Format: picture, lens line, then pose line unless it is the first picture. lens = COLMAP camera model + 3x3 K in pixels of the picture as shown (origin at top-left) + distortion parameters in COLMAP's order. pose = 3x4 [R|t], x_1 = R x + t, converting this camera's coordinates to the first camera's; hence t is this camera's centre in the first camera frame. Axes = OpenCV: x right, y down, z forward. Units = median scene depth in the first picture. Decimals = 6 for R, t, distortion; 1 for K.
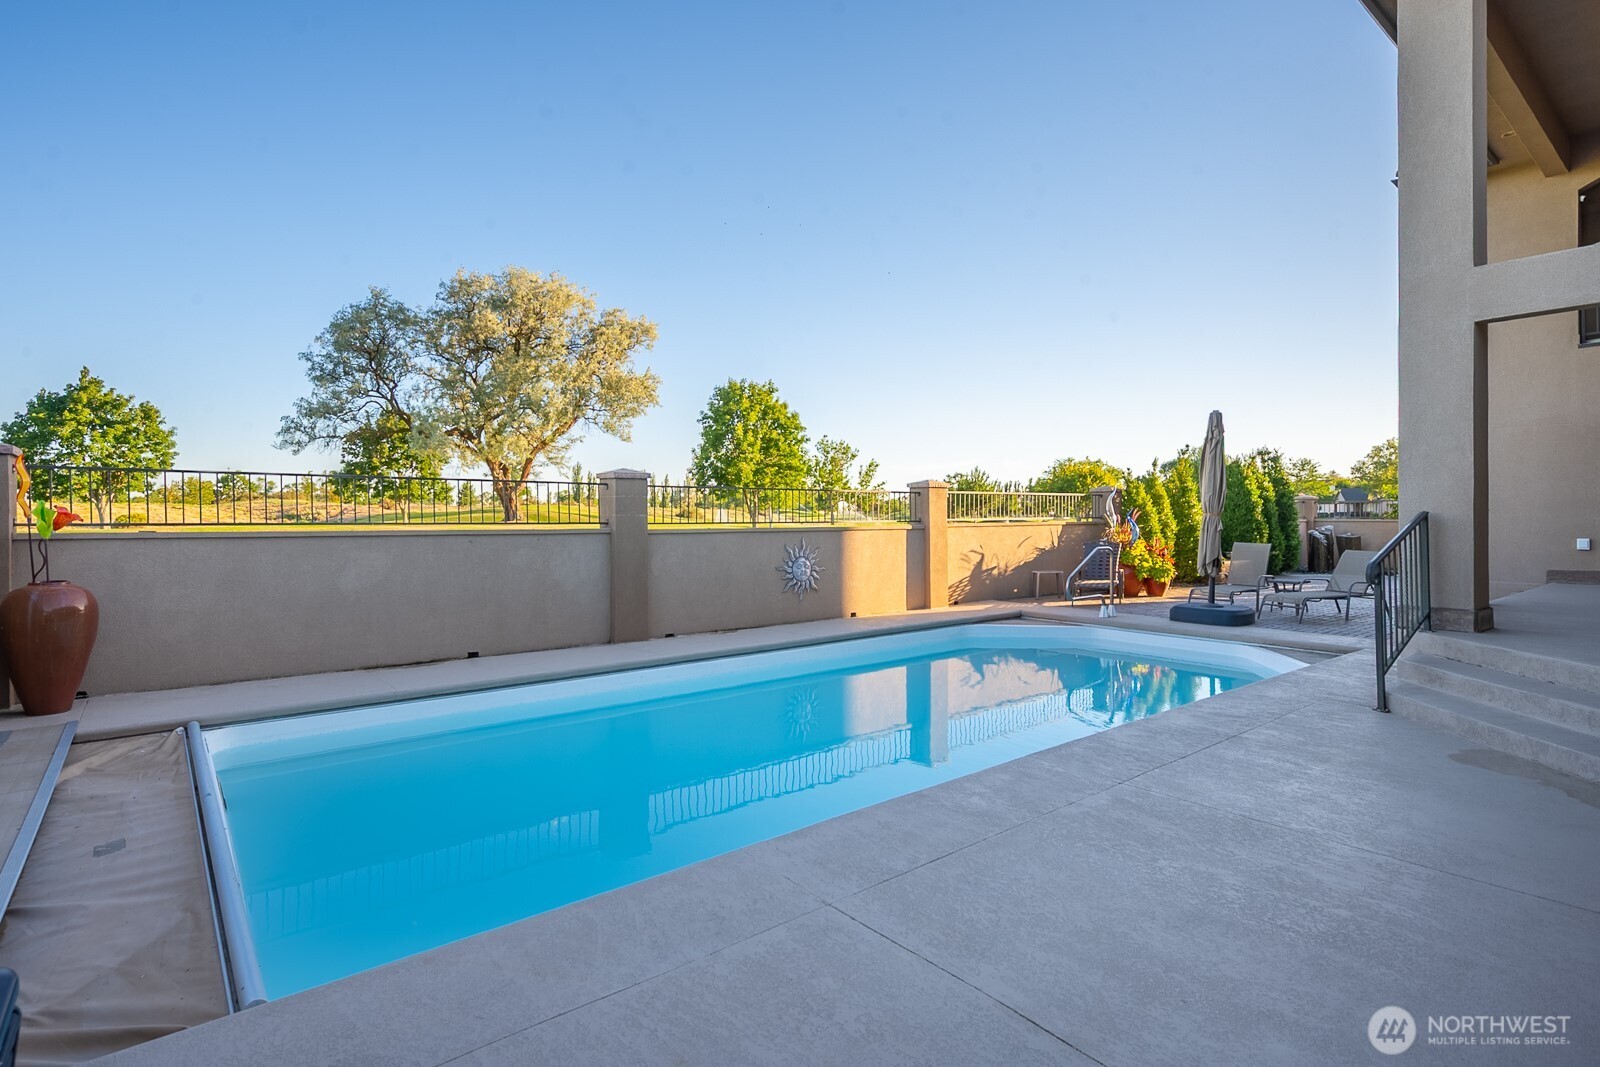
lens RADIAL K [[752.2, 0, 799.5], [0, 752.2, 525.6], [0, 0, 1]] dist [0.000654, -0.000092]
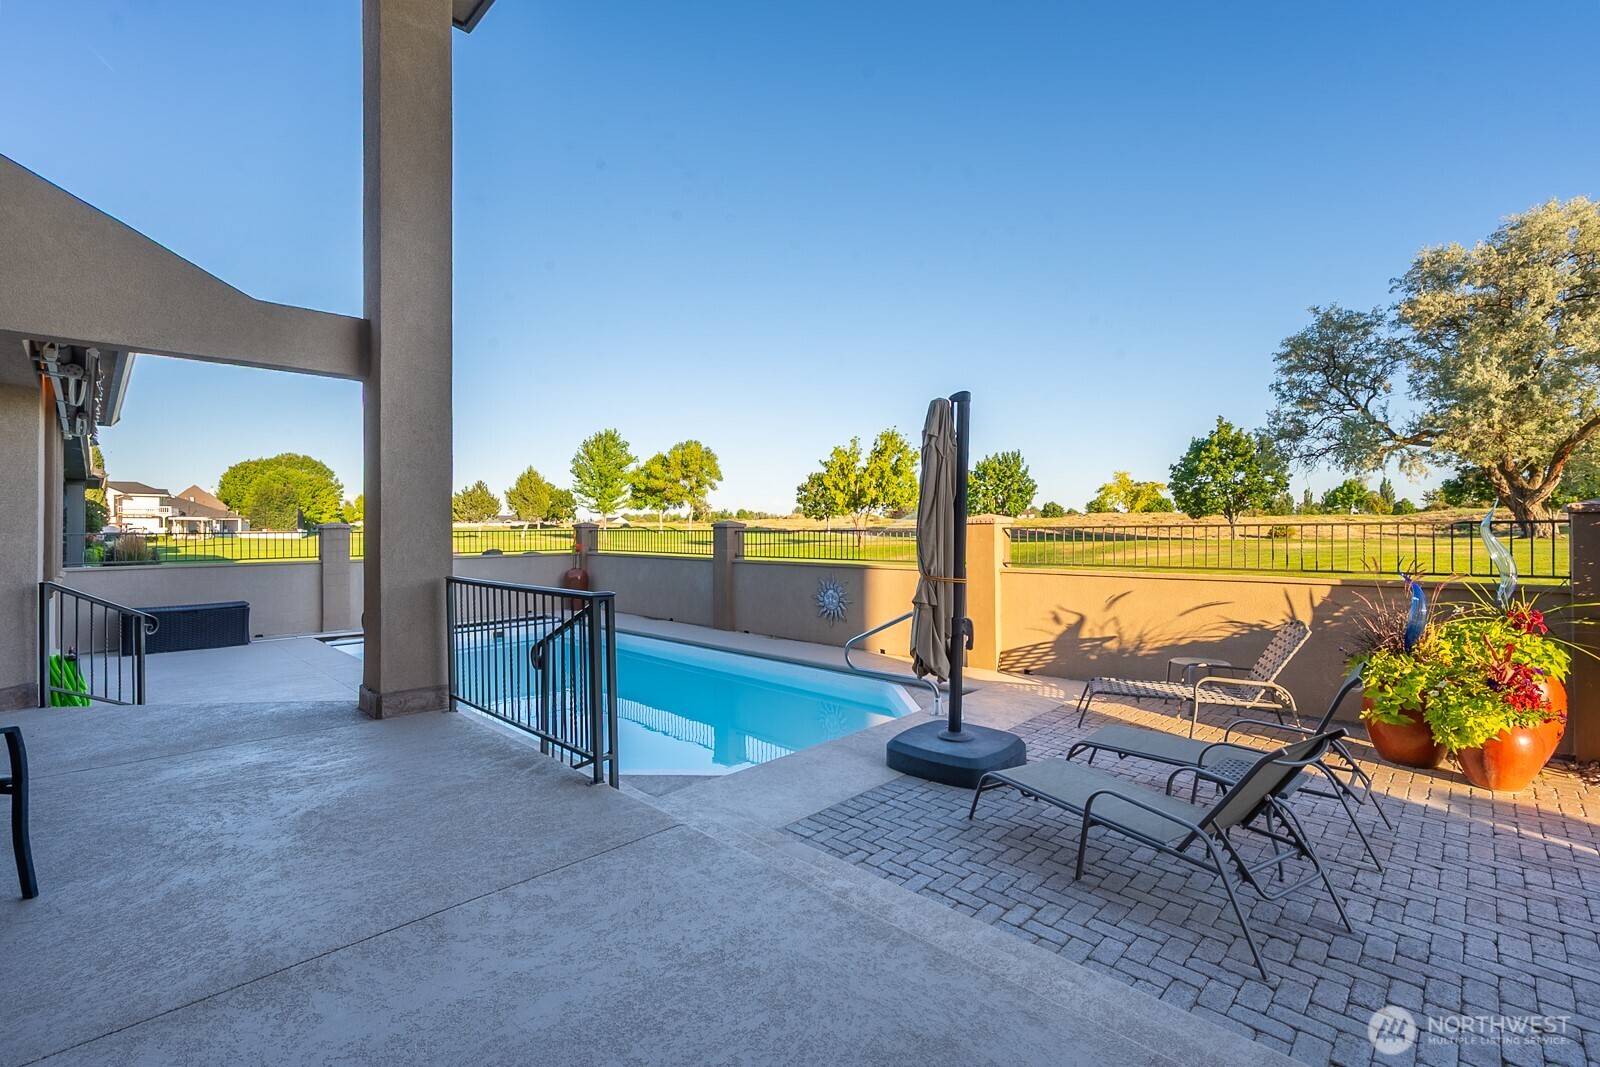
lens RADIAL K [[701.6, 0, 797.0], [0, 701.6, 529.9], [0, 0, 1]] dist [-0.003024, -0.000132]
pose [[0.102940, -0.001036, -0.994687, 0.869817], [-0.002448, 0.999996, -0.001295, -0.040114], [0.994685, 0.002568, 0.102937, 0.669210]]
